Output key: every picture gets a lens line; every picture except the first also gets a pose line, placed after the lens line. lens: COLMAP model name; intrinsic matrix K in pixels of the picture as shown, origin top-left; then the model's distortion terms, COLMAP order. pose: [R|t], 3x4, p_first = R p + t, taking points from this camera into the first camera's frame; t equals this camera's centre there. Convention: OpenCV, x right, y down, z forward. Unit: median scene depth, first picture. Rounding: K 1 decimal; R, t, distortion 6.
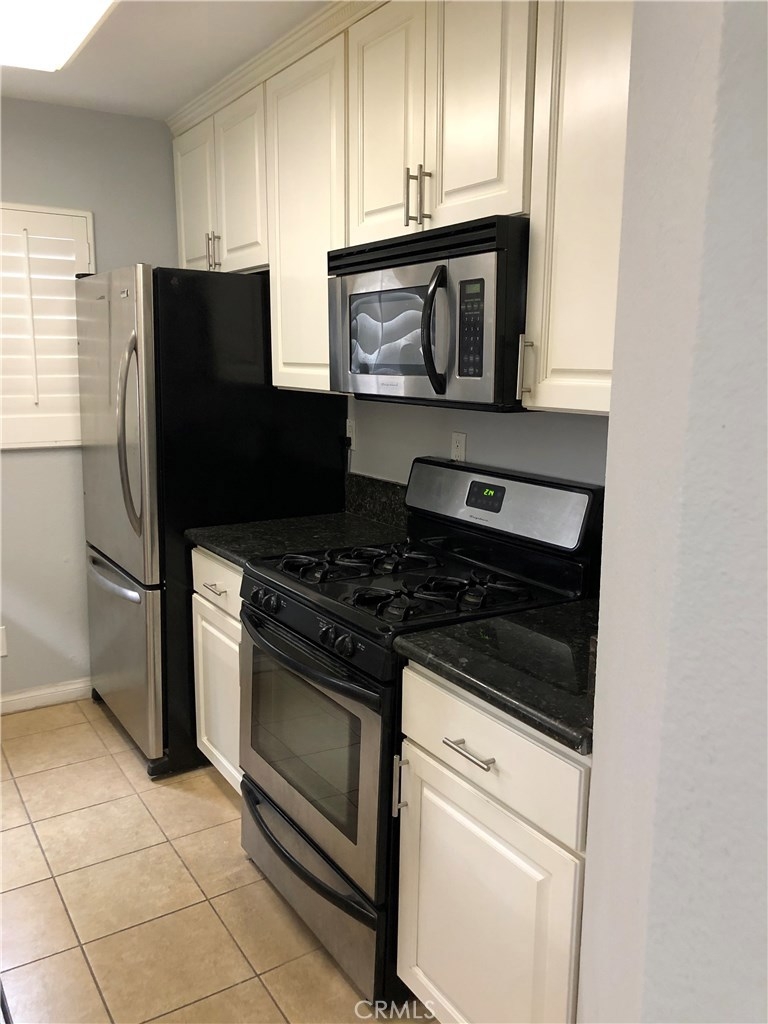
lens RADIAL K [[835.9, 0, 381.7], [0, 835.9, 511.8], [0, 0, 1]] dist [0.015036, -0.001853]
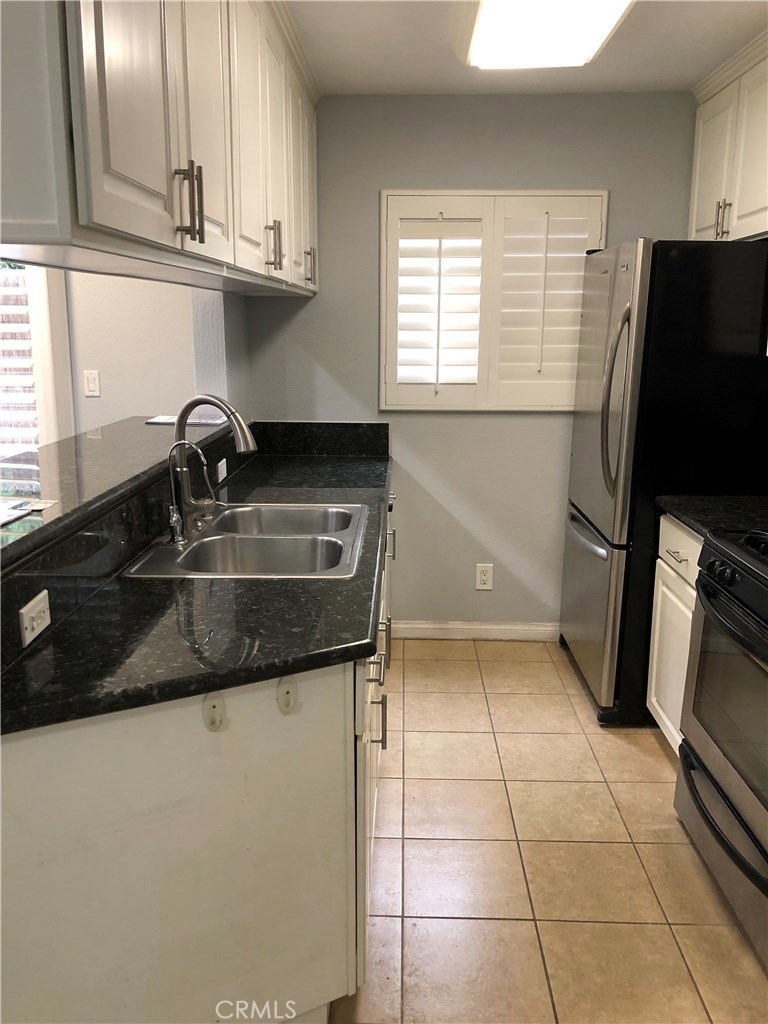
lens RADIAL K [[847.0, 0, 372.4], [0, 847.0, 510.7], [0, 0, 1]] dist [0.008945, -0.006859]
pose [[0.823191, 0.112653, -0.556477, 0.067110], [-0.094254, 0.993633, 0.061722, 0.008490], [0.559887, 0.001641, 0.828567, -0.070755]]
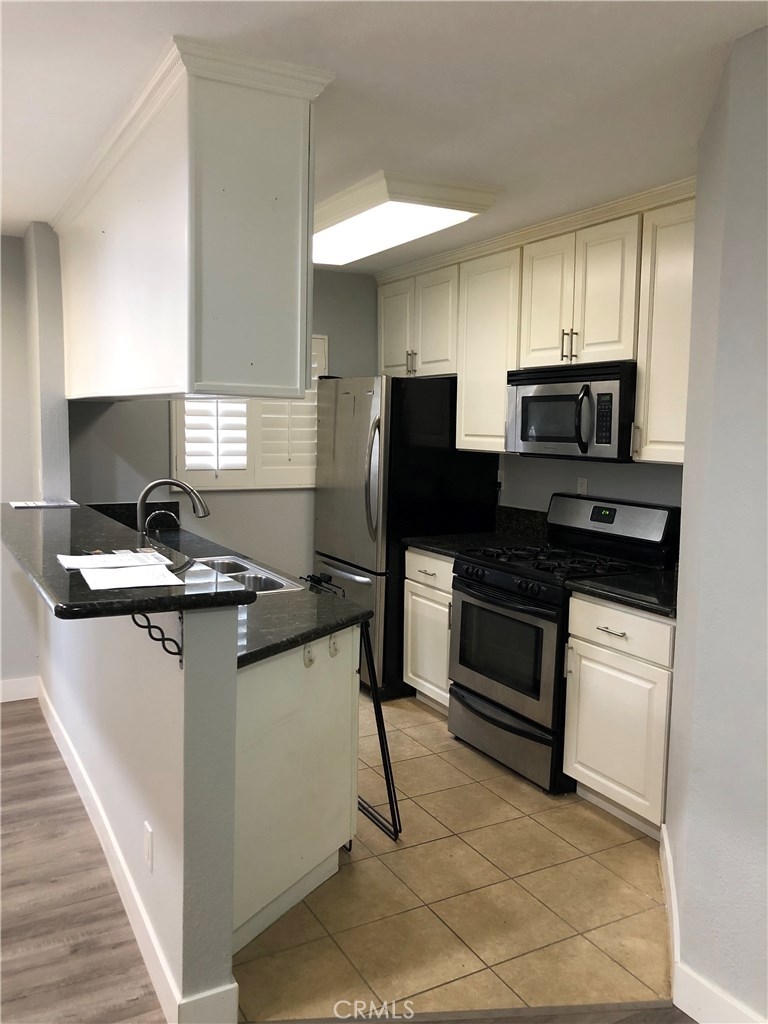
lens RADIAL K [[828.3, 0, 377.3], [0, 828.3, 507.3], [0, 0, 1]] dist [0.080184, -0.100552]
pose [[0.997481, 0.012393, -0.069850, -0.190955], [-0.017953, 0.996670, -0.079538, 0.097781], [0.068632, 0.080592, 0.994382, -0.627661]]
